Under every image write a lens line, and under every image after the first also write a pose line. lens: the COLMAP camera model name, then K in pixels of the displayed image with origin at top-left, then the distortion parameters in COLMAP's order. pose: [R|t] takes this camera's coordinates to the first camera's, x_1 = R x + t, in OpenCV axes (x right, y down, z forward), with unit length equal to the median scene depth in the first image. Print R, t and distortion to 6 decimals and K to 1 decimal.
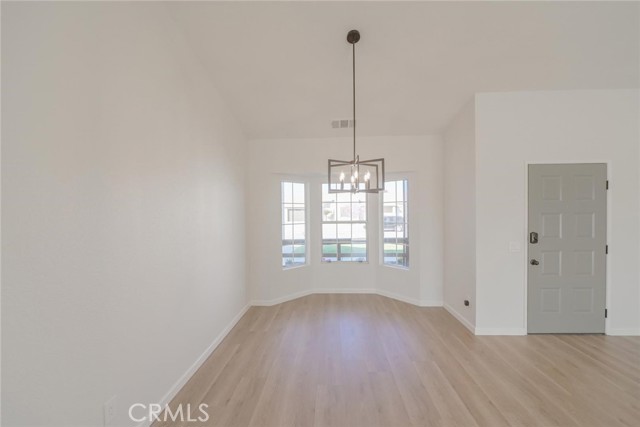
lens RADIAL K [[256.9, 0, 319.3], [0, 256.9, 211.1], [0, 0, 1]] dist [-0.001708, -0.000148]
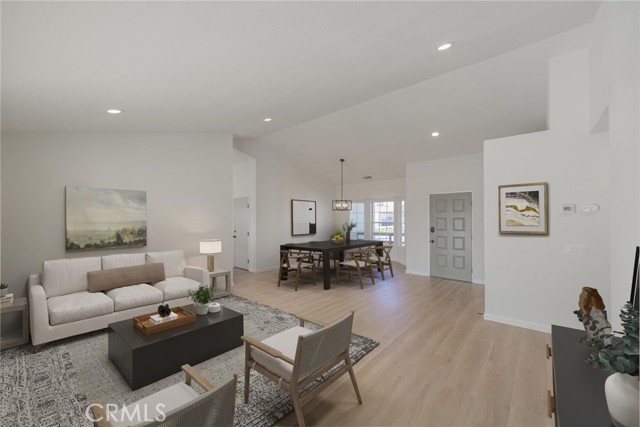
lens RADIAL K [[256.9, 0, 319.5], [0, 256.9, 215.6], [0, 0, 1]] dist [-0.001708, -0.000148]
pose [[0.789674, 0.006762, -0.613489, 0.884835], [-0.016992, 0.999797, -0.010852, 0.017731], [0.613291, 0.018994, 0.789628, -0.764806]]
